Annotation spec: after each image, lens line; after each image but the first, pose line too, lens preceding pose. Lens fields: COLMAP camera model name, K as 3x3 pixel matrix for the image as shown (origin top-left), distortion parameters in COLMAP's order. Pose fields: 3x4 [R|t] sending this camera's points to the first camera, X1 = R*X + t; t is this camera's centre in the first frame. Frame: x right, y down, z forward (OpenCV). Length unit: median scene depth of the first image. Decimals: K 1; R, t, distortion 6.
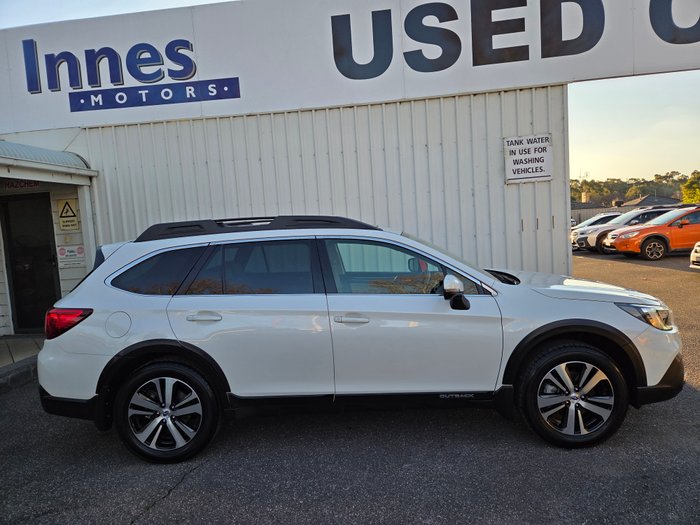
lens RADIAL K [[465.7, 0, 348.2], [0, 465.7, 260.3], [0, 0, 1]] dist [0.021814, -0.003118]
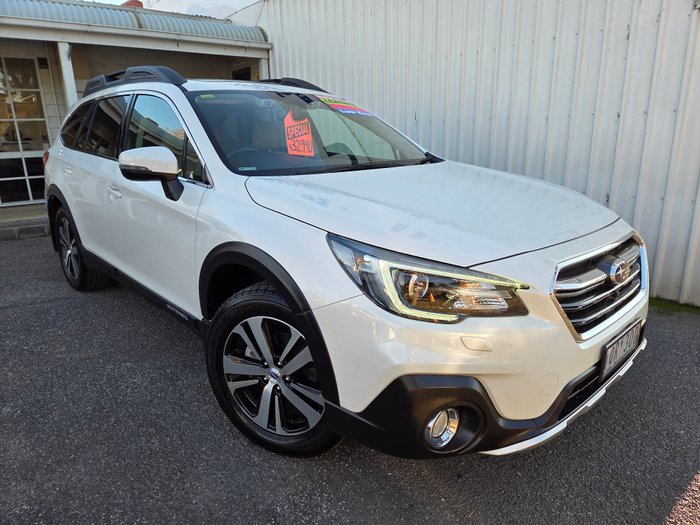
lens RADIAL K [[465.7, 0, 348.2], [0, 465.7, 260.3], [0, 0, 1]] dist [0.021814, -0.003118]
pose [[0.704041, 0.240646, -0.668143, 0.547302], [-0.083238, 0.962314, 0.258887, -0.005746], [0.705264, -0.126652, 0.697540, 0.403051]]
